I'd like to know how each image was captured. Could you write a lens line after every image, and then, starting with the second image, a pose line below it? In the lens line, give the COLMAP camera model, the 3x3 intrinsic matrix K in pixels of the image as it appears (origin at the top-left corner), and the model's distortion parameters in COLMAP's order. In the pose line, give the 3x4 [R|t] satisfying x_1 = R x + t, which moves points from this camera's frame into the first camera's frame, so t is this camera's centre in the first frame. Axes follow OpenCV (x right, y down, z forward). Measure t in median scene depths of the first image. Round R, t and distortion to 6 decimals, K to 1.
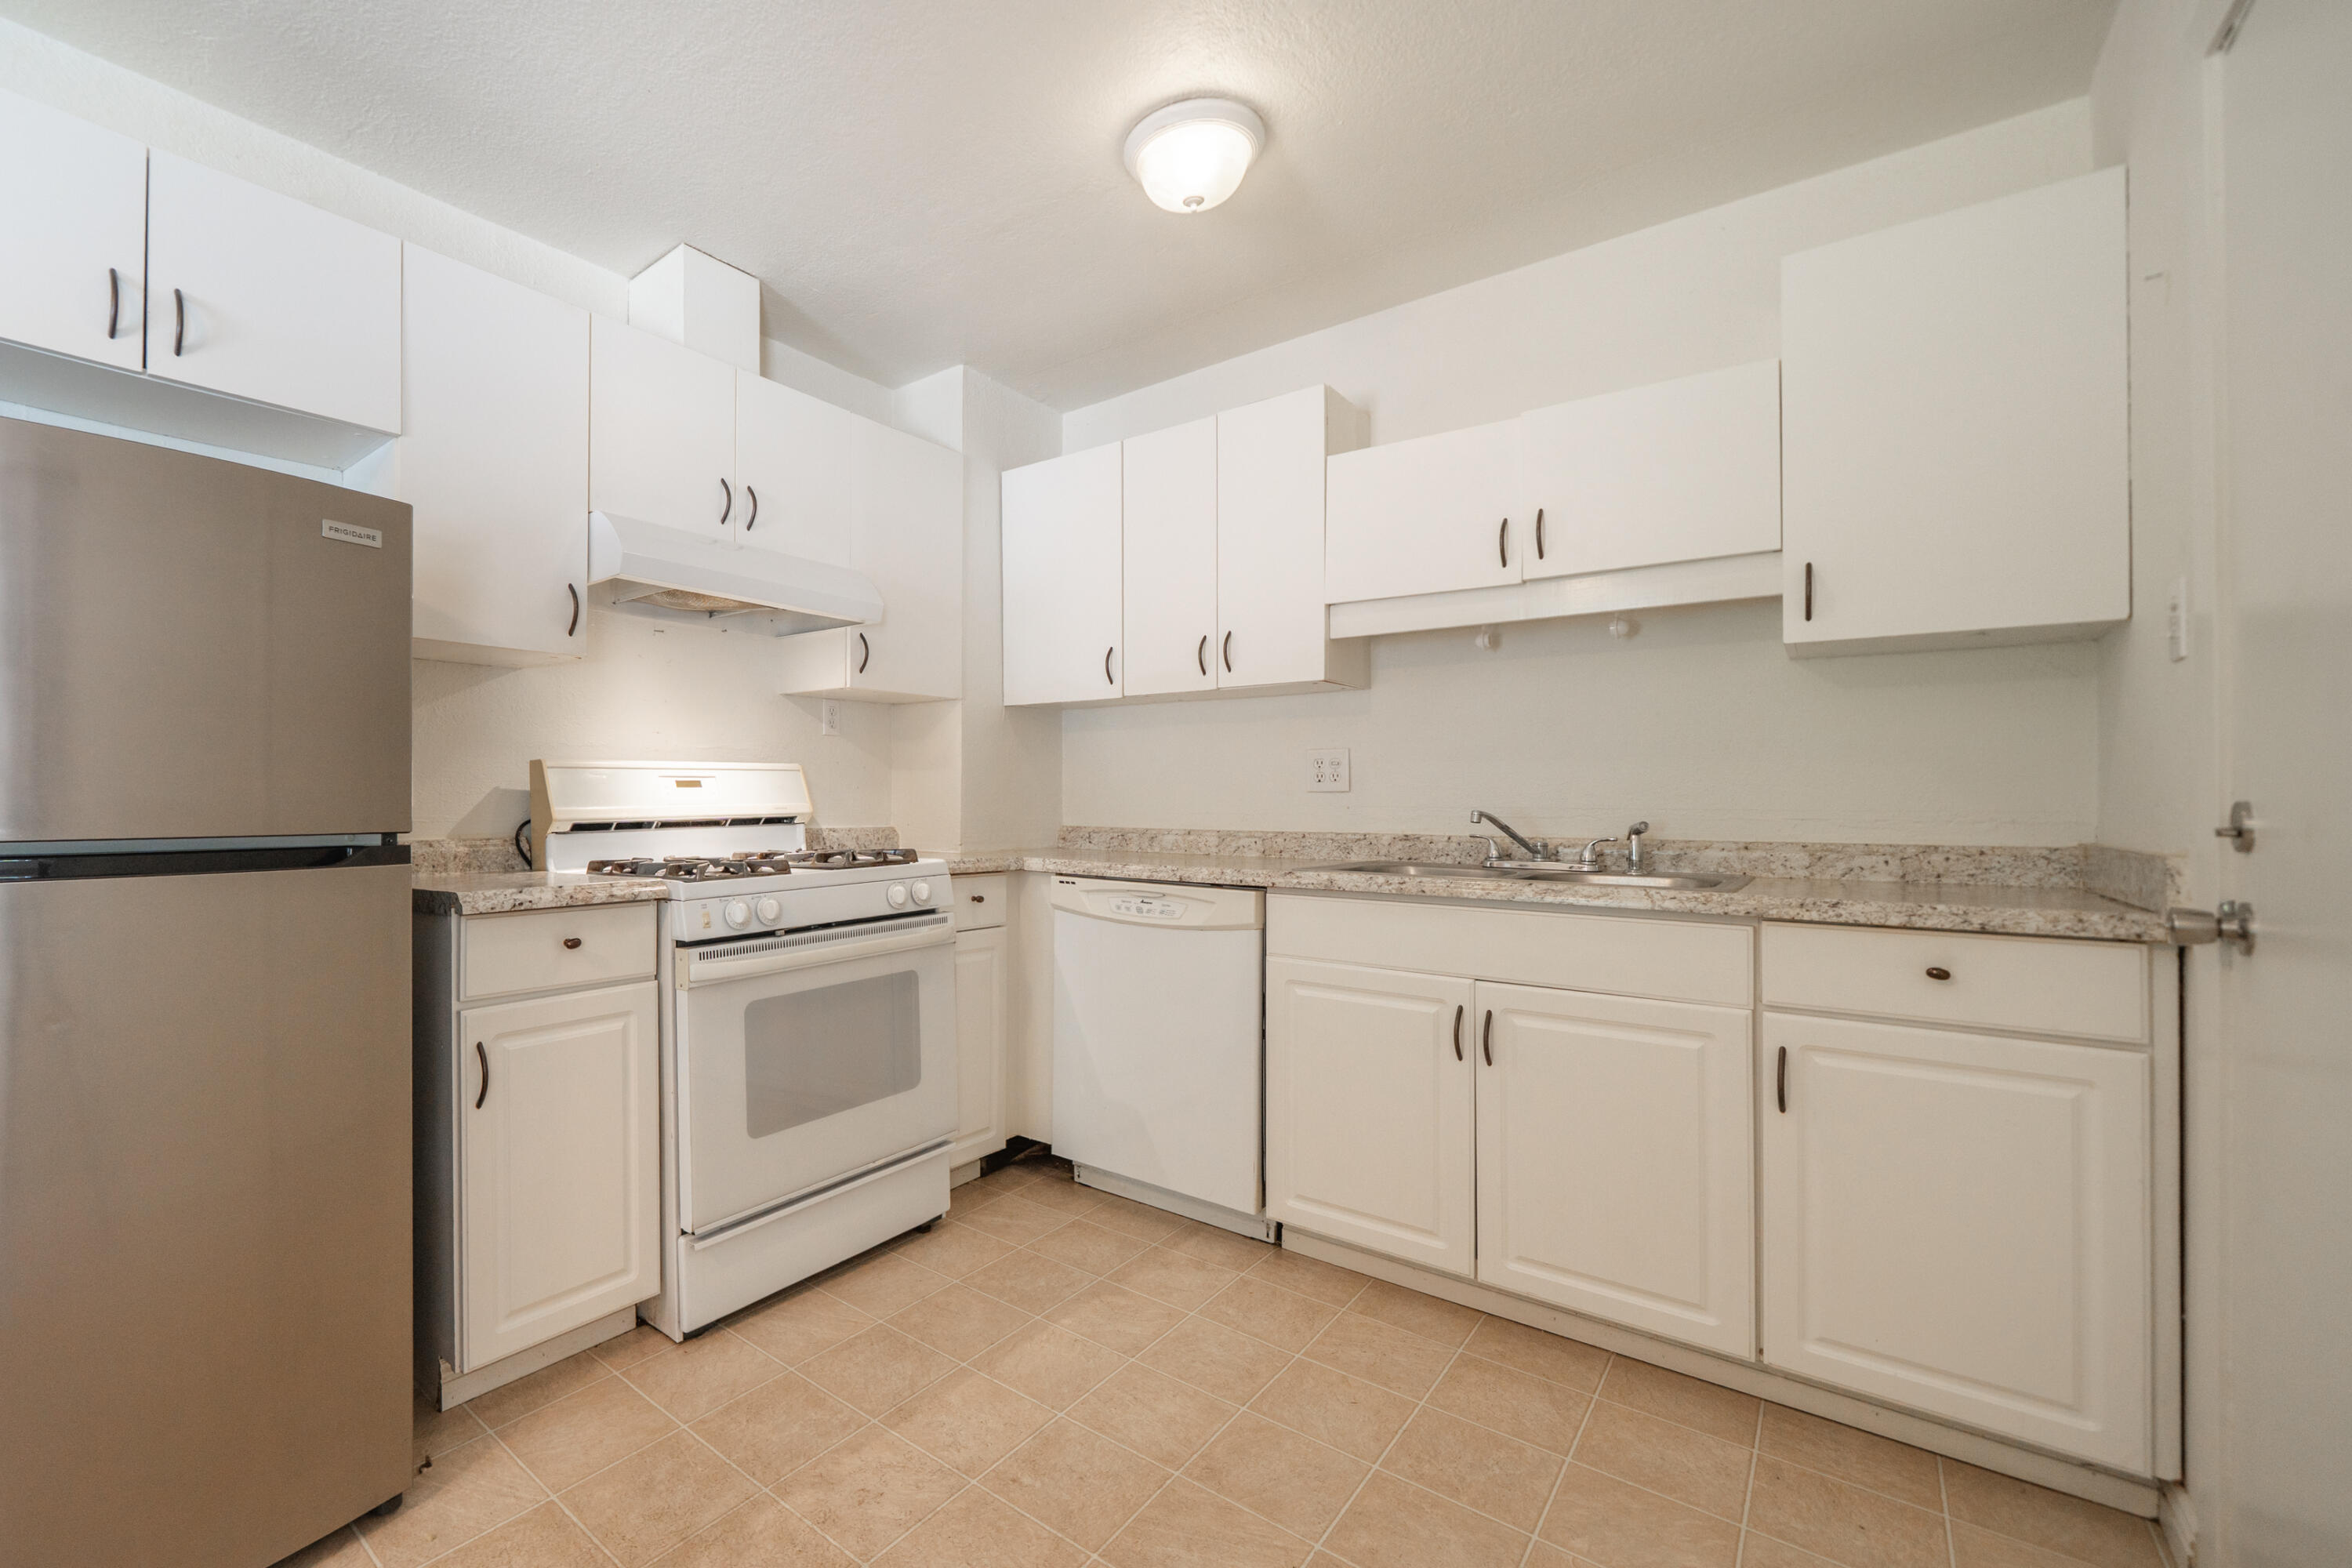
lens RADIAL K [[1000.8, 0, 1030.5], [0, 1000.8, 789.9], [0, 0, 1]] dist [0.000657, 0.000224]
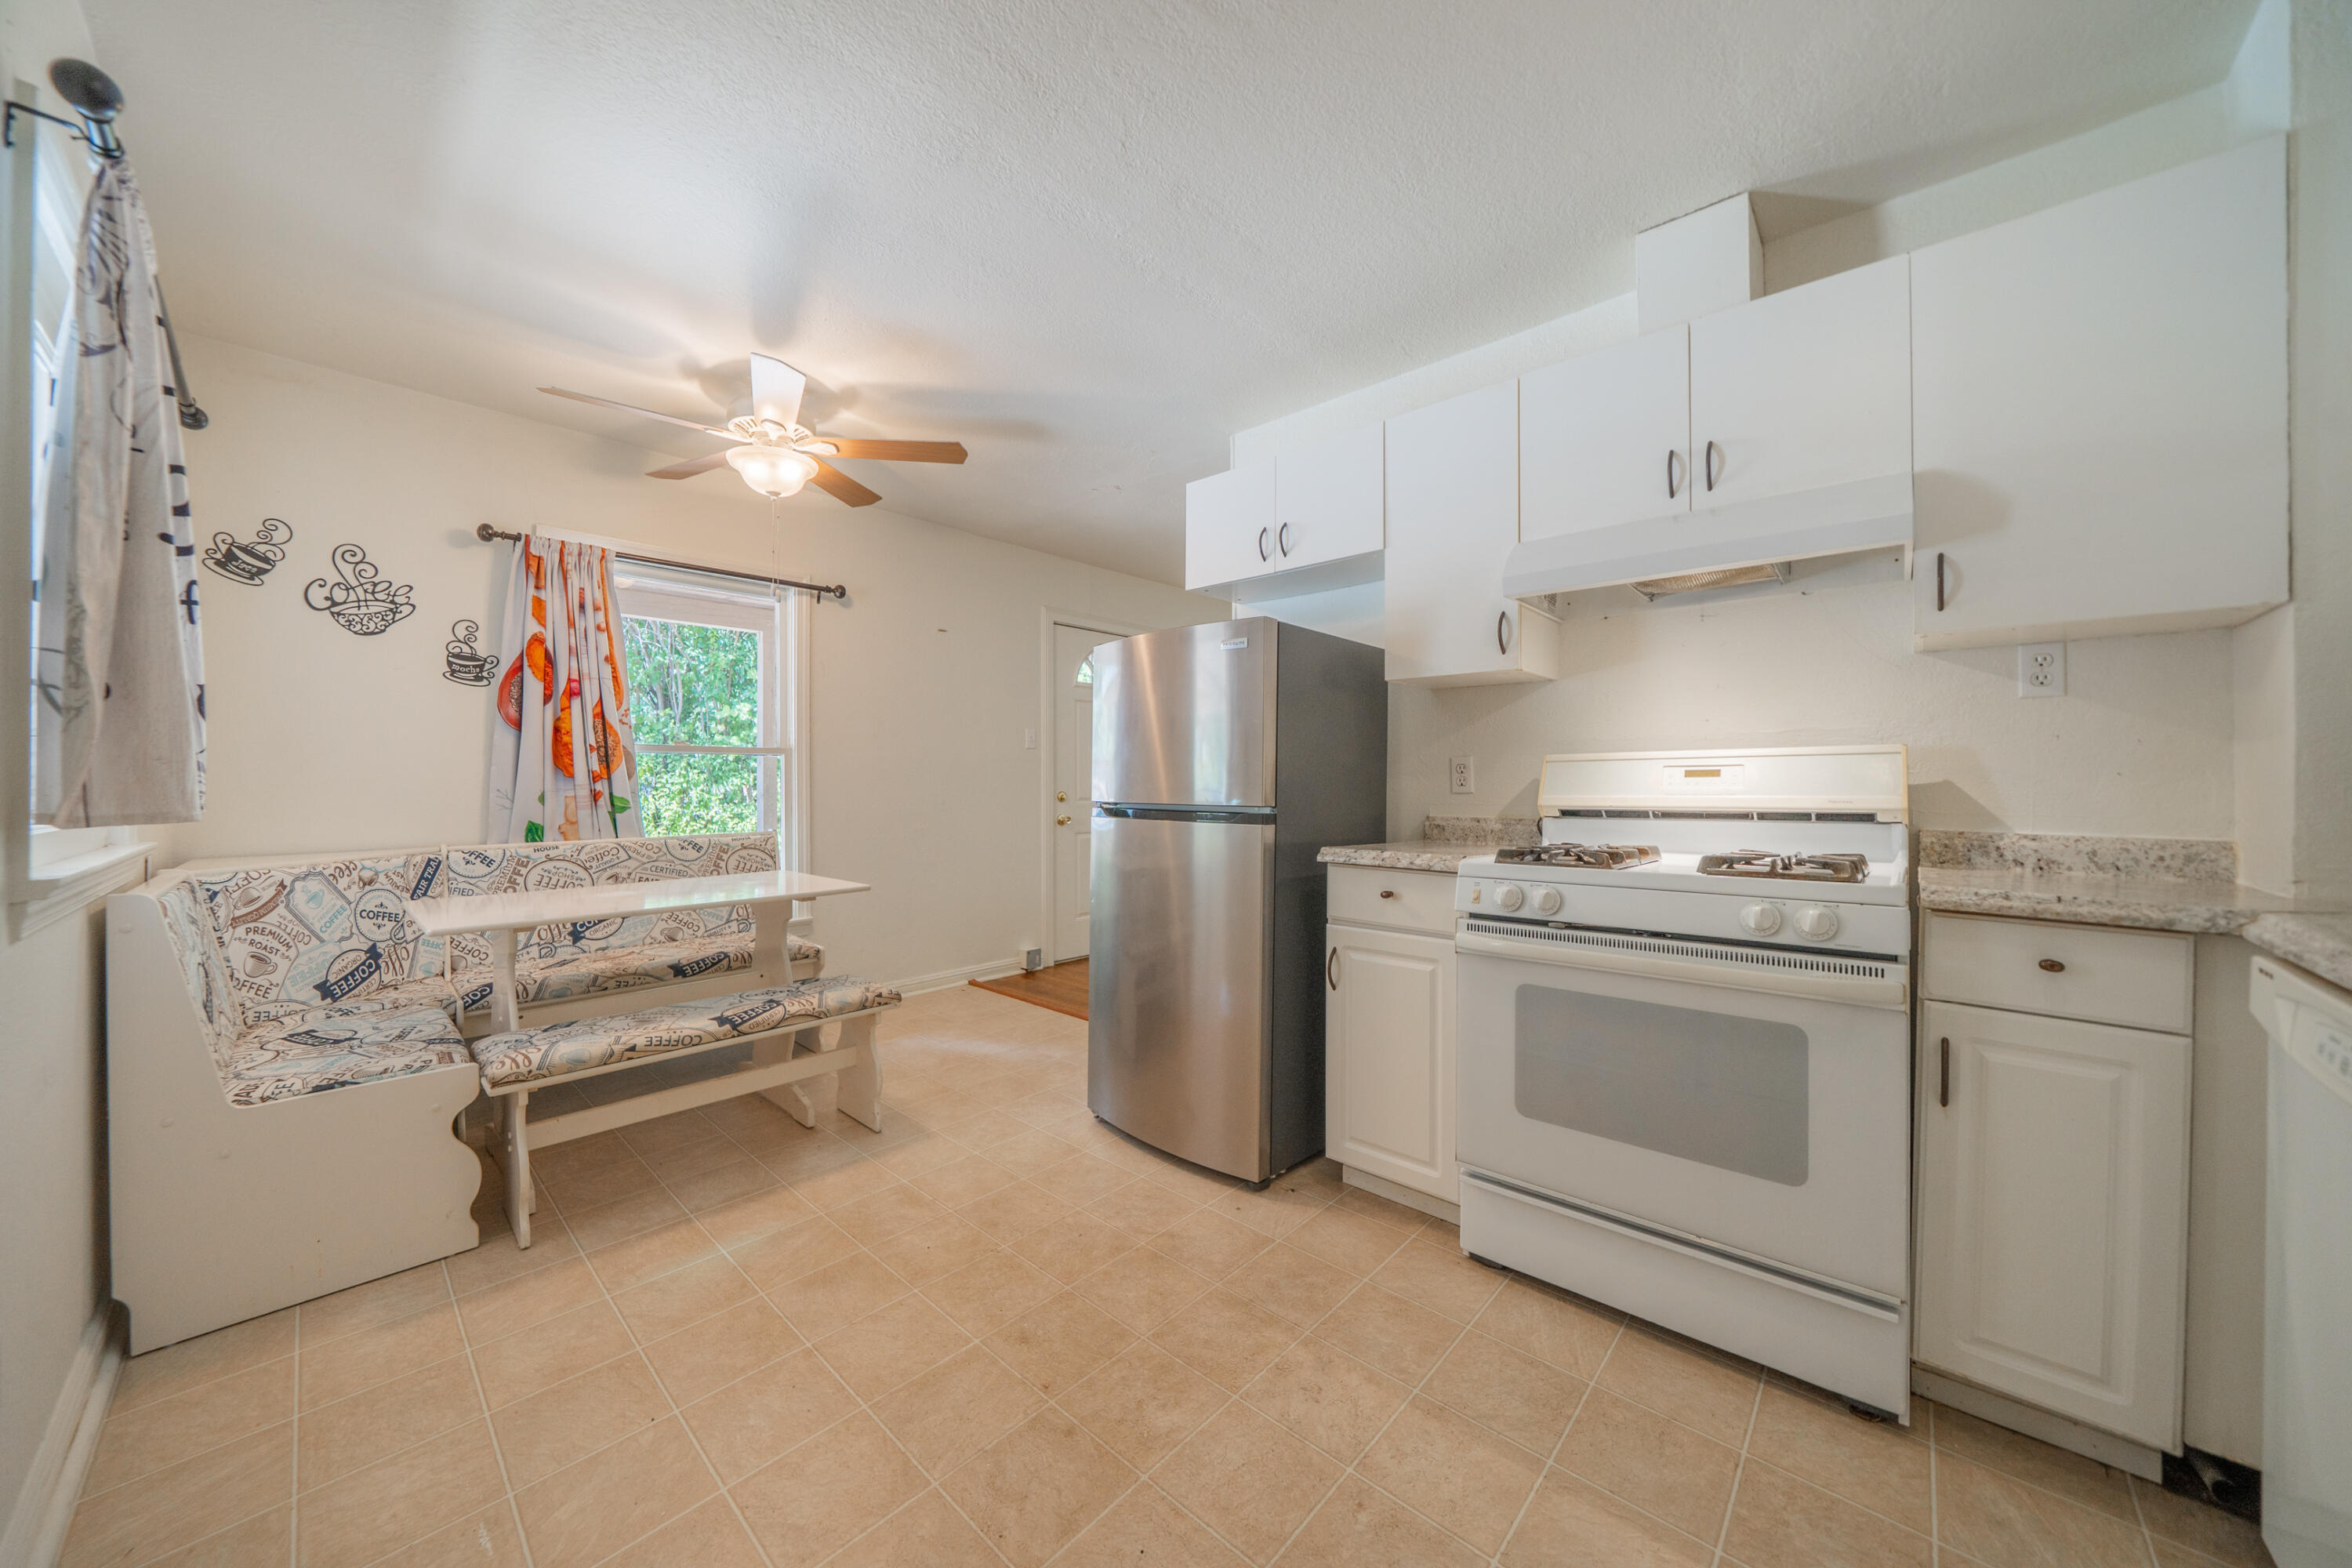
lens RADIAL K [[822.4, 0, 1120.3], [0, 822.4, 781.6], [0, 0, 1]] dist [-0.010045, -0.000005]
pose [[-0.087888, -0.002366, -0.996128, 0.593859], [0.004886, 0.999984, -0.002807, 0.001519], [0.996118, -0.005114, -0.087875, 0.643774]]
